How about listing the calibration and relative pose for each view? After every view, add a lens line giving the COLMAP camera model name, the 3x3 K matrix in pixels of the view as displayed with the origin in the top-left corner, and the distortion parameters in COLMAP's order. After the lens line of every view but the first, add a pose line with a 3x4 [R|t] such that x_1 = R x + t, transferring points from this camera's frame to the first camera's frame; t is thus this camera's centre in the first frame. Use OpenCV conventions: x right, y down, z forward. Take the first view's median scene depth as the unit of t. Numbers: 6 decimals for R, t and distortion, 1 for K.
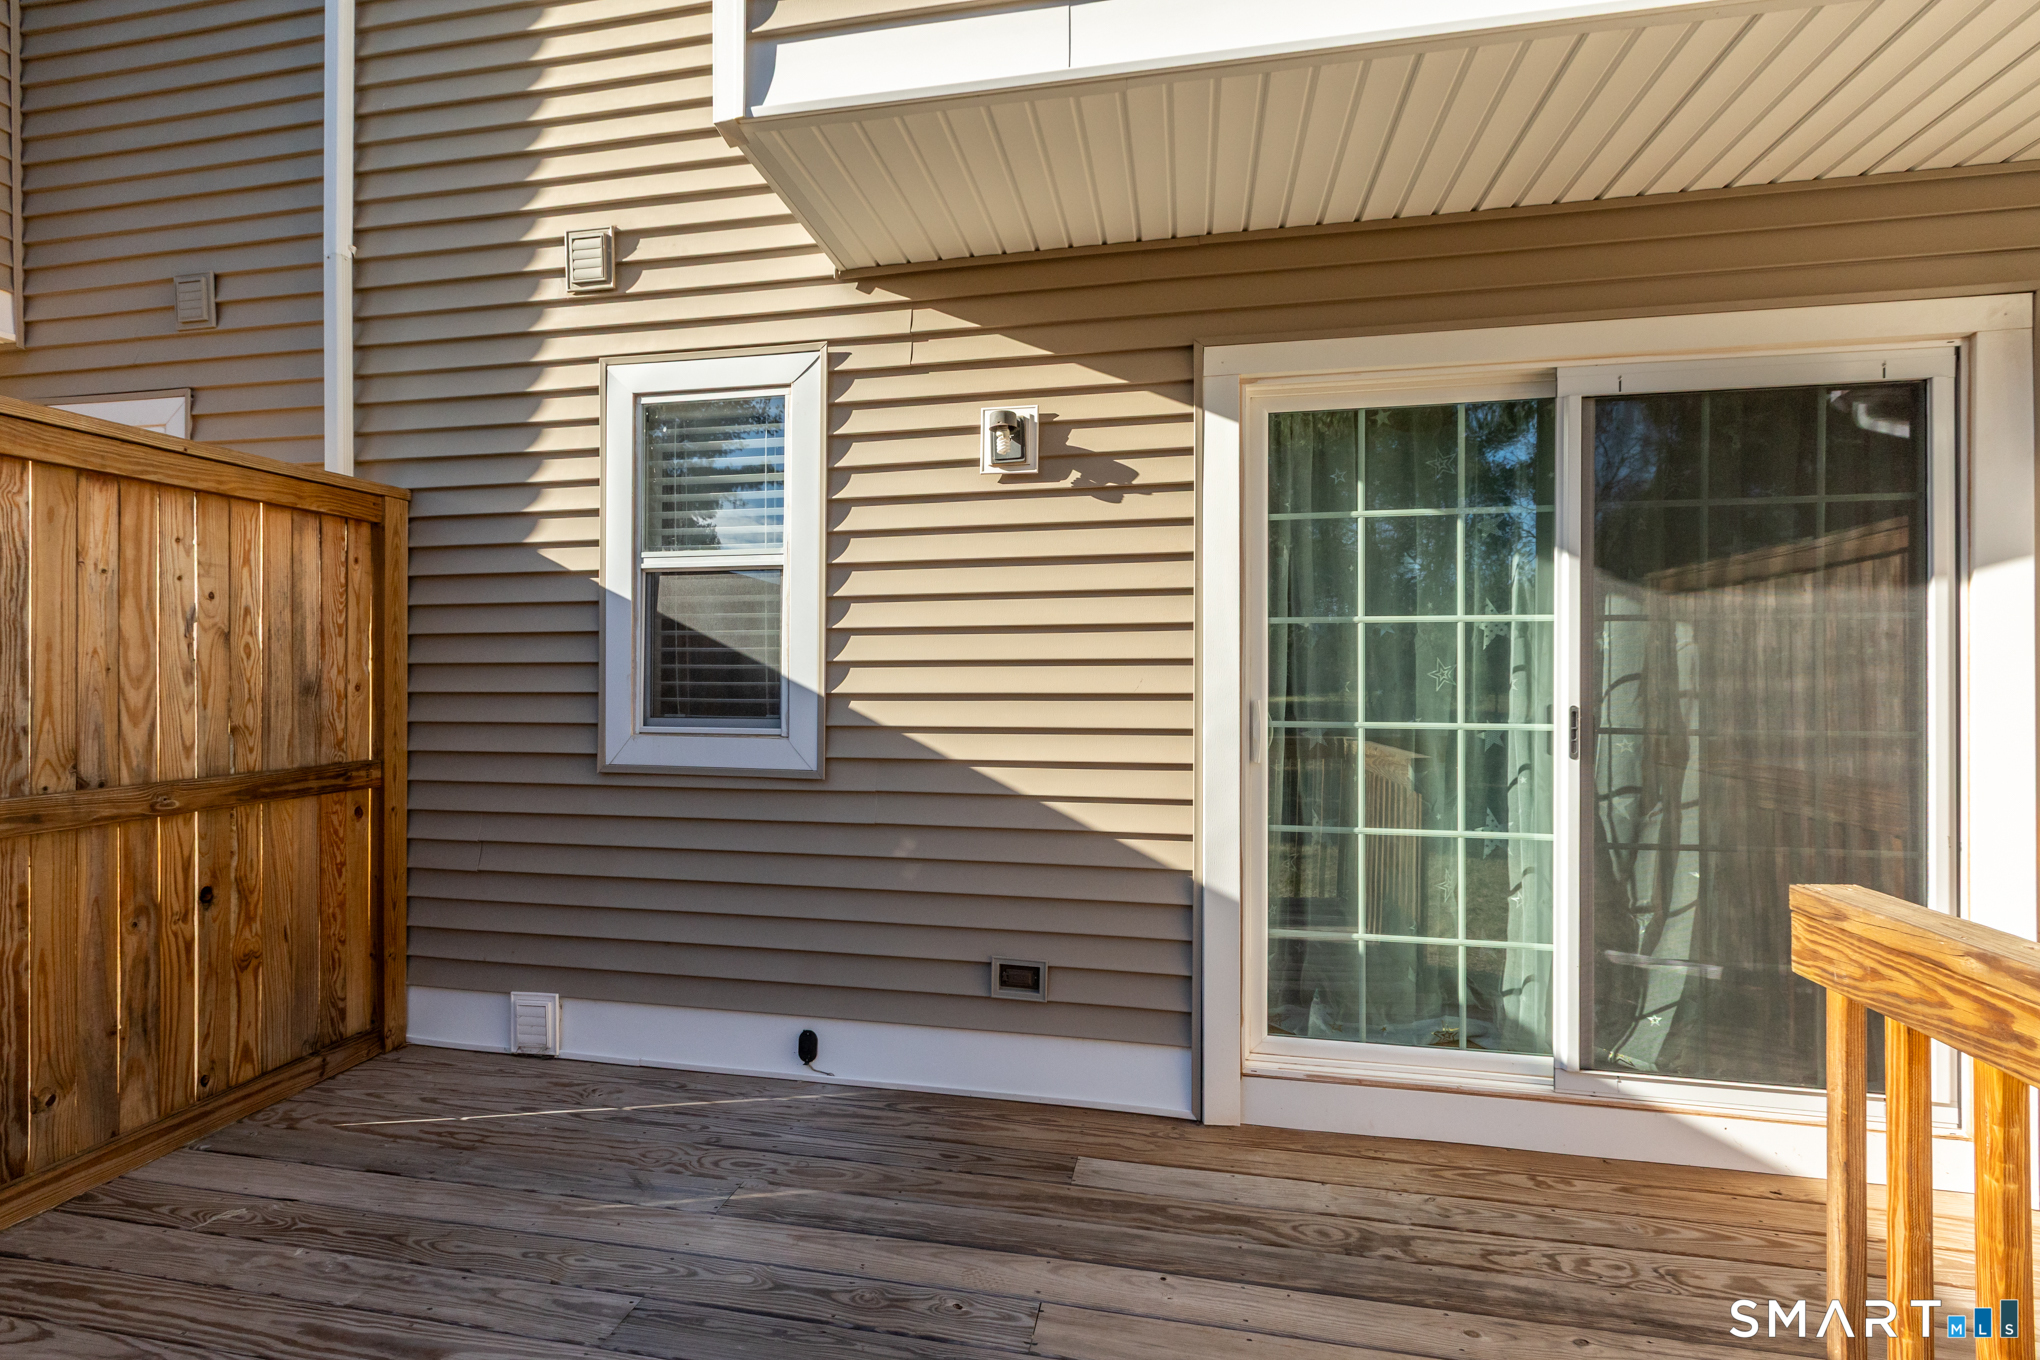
lens RADIAL K [[901.9, 0, 1008.3], [0, 901.9, 677.3], [0, 0, 1]] dist [-0.000304, -0.000868]
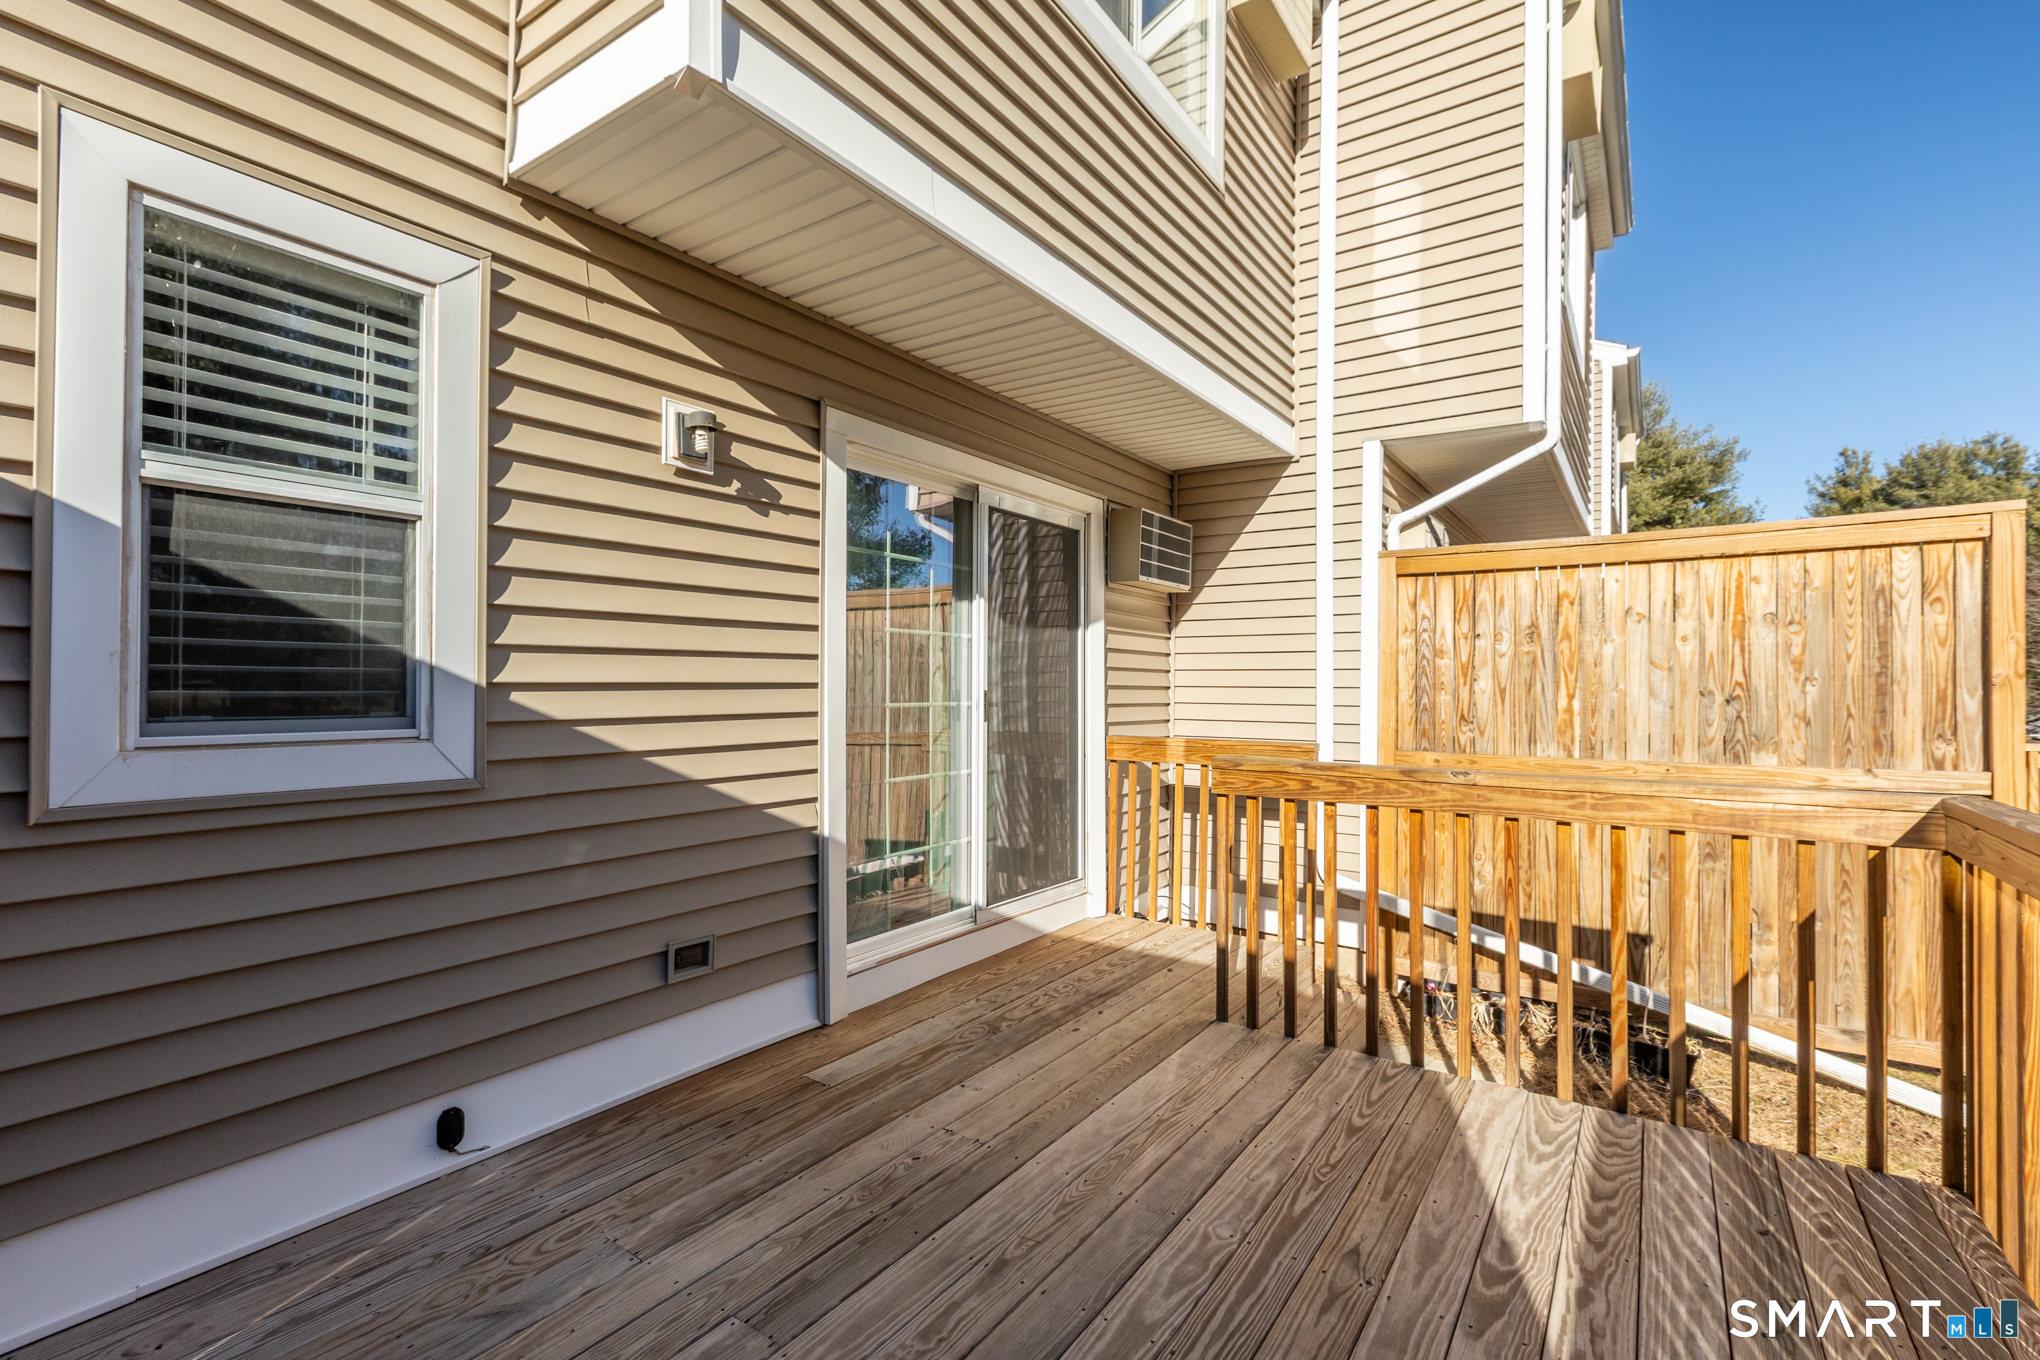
lens RADIAL K [[901.9, 0, 1025.5], [0, 901.9, 676.5], [0, 0, 1]] dist [-0.000304, -0.000868]
pose [[0.402468, 0.007607, 0.915402, -0.781709], [-0.009568, 0.999946, -0.004103, 0.010941], [-0.915384, -0.007107, 0.402519, 0.231491]]
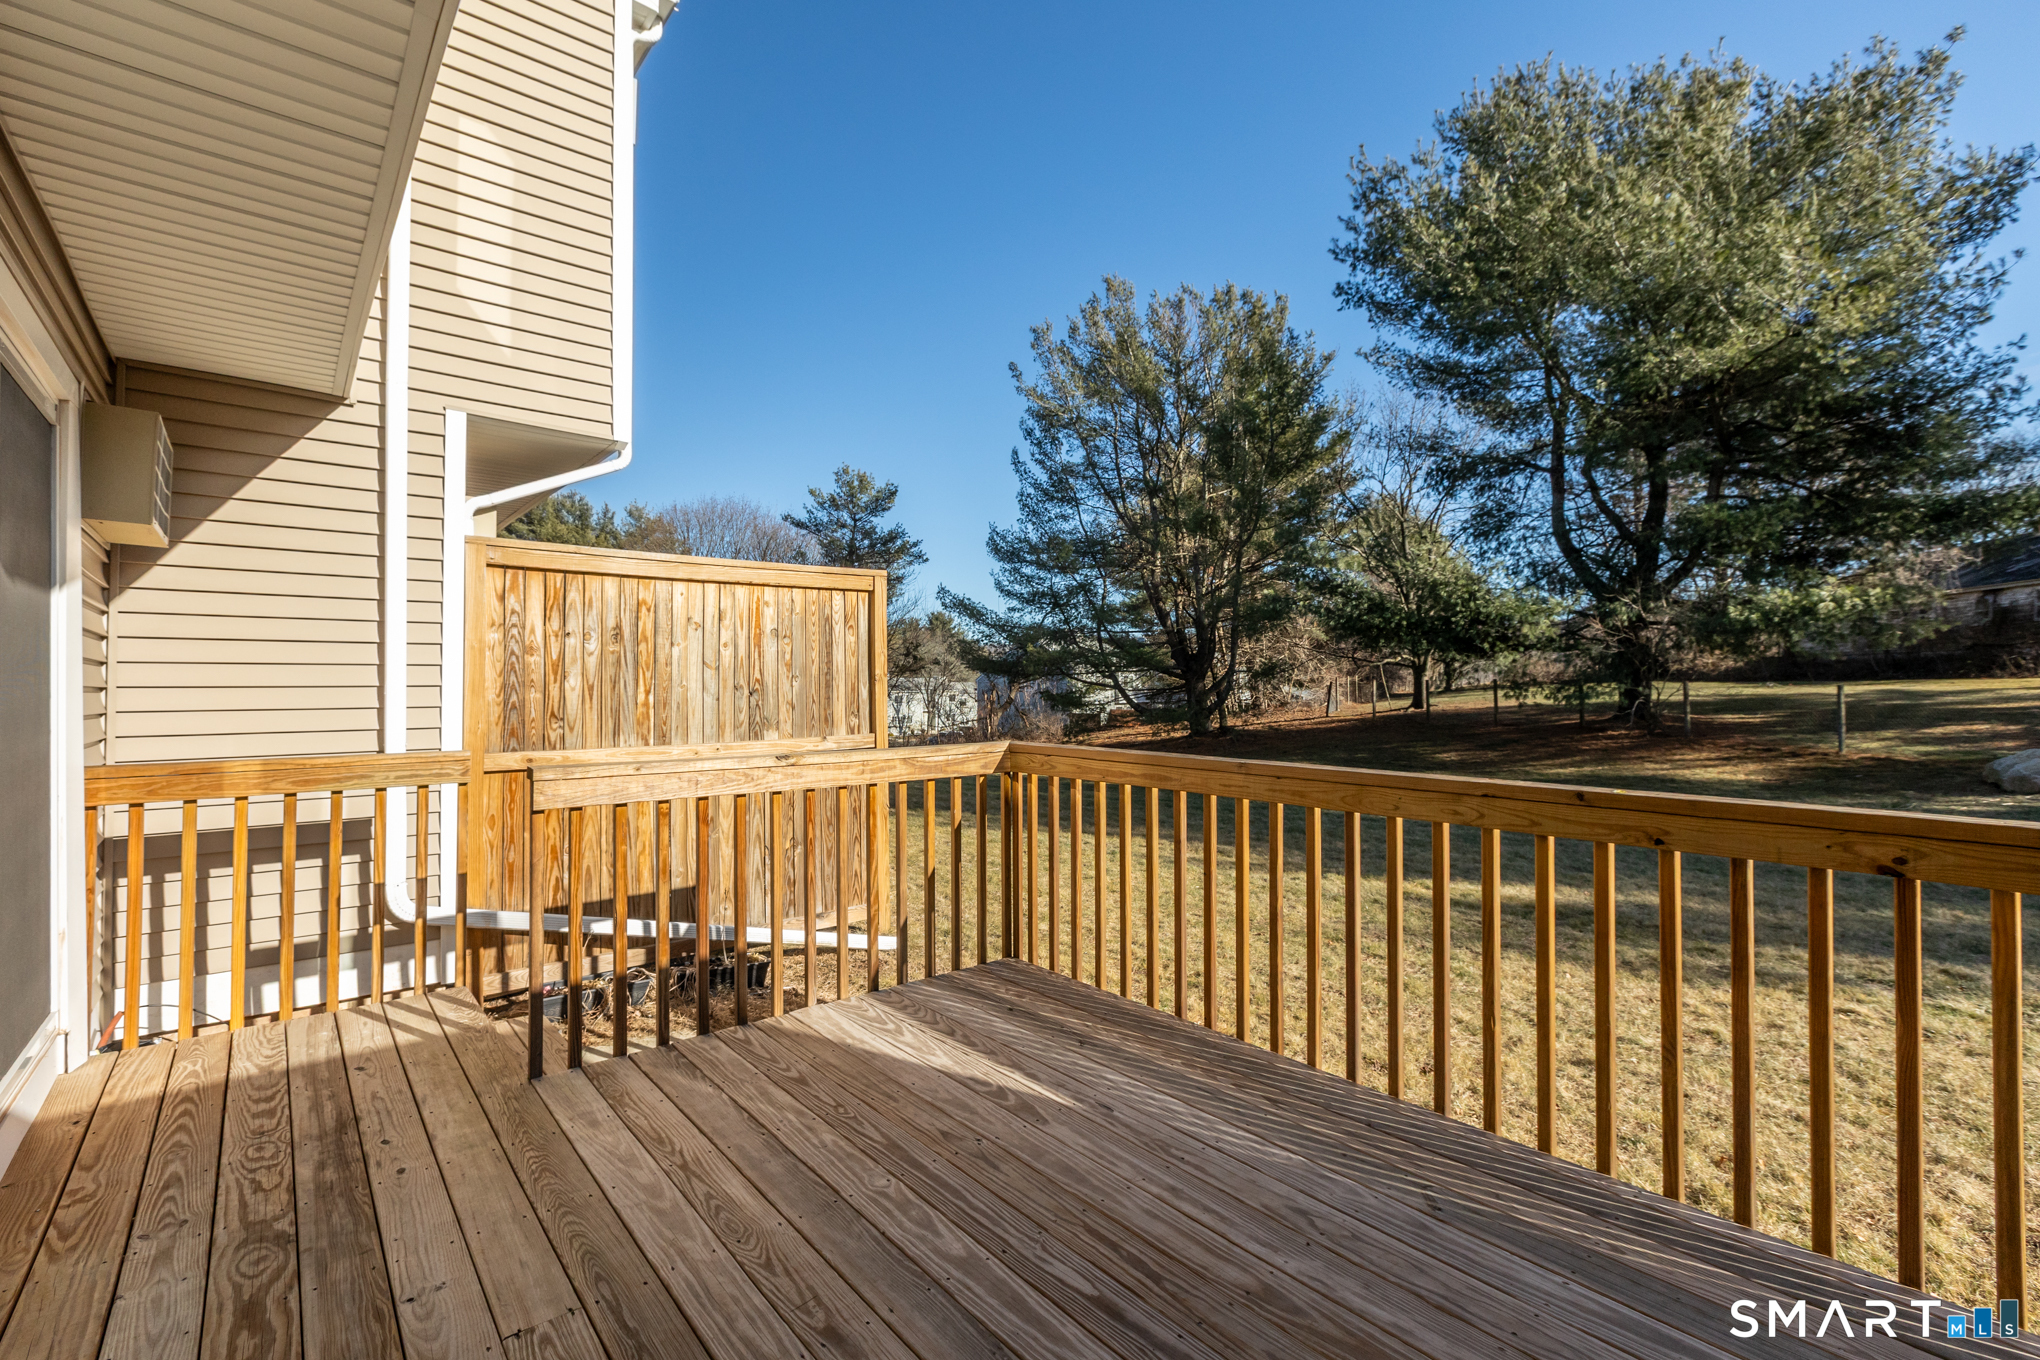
lens RADIAL K [[901.9, 0, 1009.2], [0, 901.9, 670.1], [0, 0, 1]] dist [-0.000304, -0.000868]
pose [[-0.771870, 0.009235, 0.635713, -0.641716], [-0.002548, 0.999842, -0.017618, 0.016919], [-0.635775, -0.015218, -0.771725, 0.938269]]
